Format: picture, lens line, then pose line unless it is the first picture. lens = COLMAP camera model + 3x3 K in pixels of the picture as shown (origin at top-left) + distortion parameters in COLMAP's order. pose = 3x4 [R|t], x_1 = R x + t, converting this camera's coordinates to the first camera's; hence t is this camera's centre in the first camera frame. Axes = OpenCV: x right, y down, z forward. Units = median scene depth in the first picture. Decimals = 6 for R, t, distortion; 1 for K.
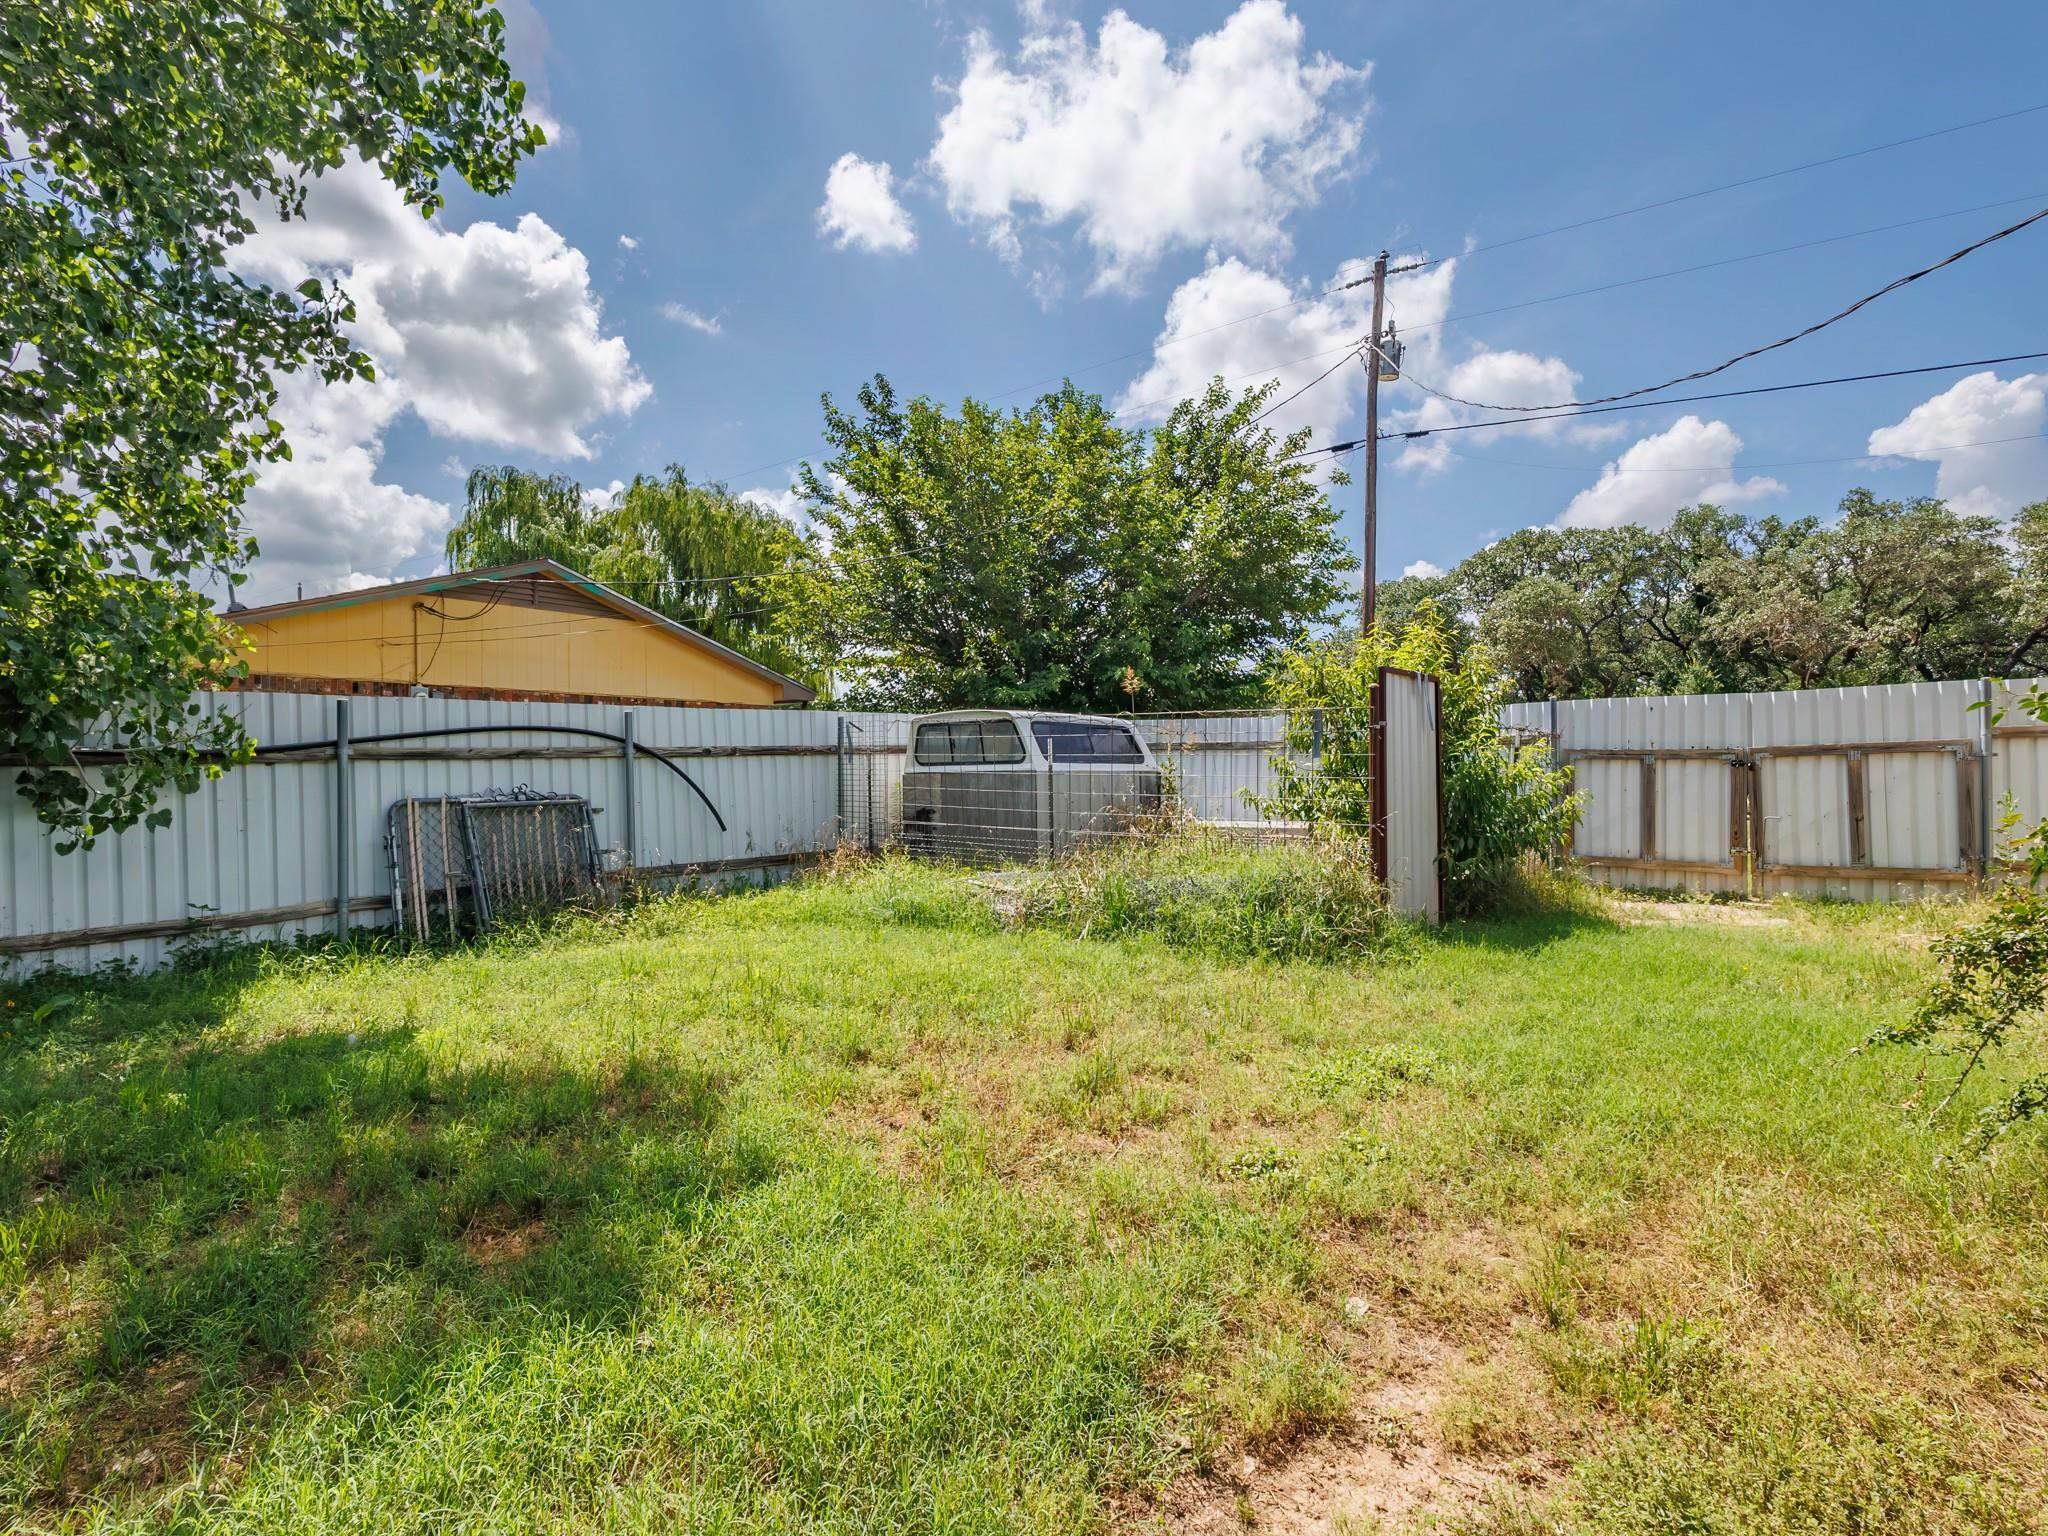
lens RADIAL K [[1054.1, 0, 1024.6], [0, 1054.1, 772.0], [0, 0, 1]] dist [0.012374, -0.001753]
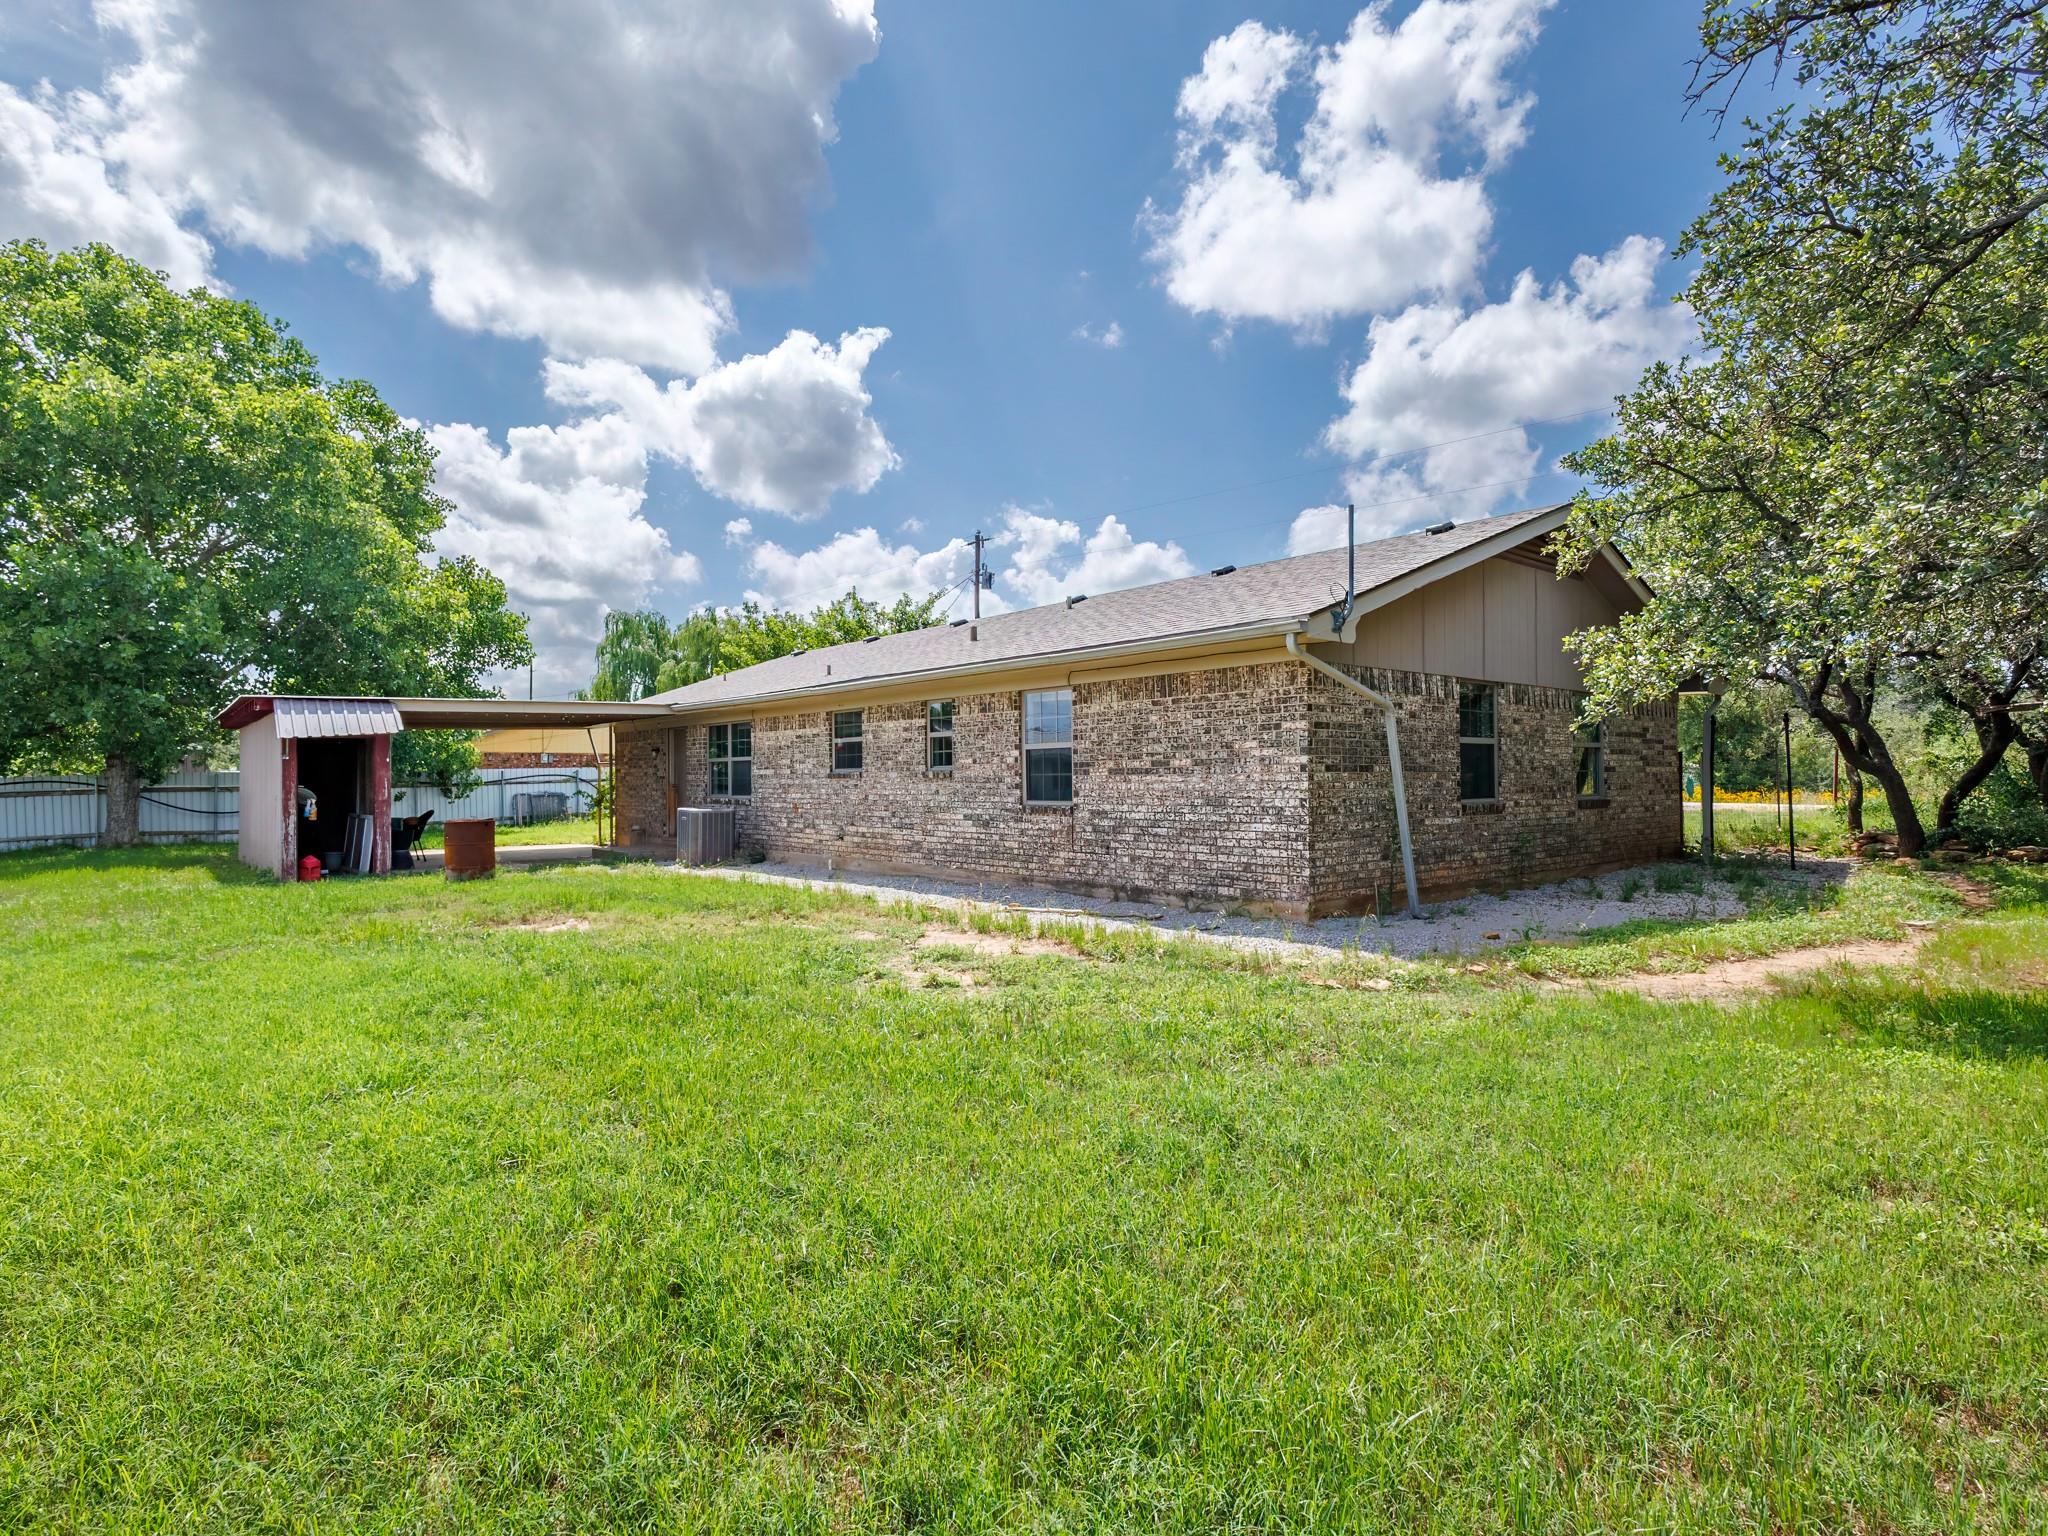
lens RADIAL K [[1054.1, 0, 1023.6], [0, 1054.1, 772.1], [0, 0, 1]] dist [0.012374, -0.001753]
pose [[0.984086, -0.007286, -0.177544, 2.175211], [0.006590, 0.999968, -0.004511, -0.026928], [0.177571, 0.003269, 0.984103, -2.817126]]
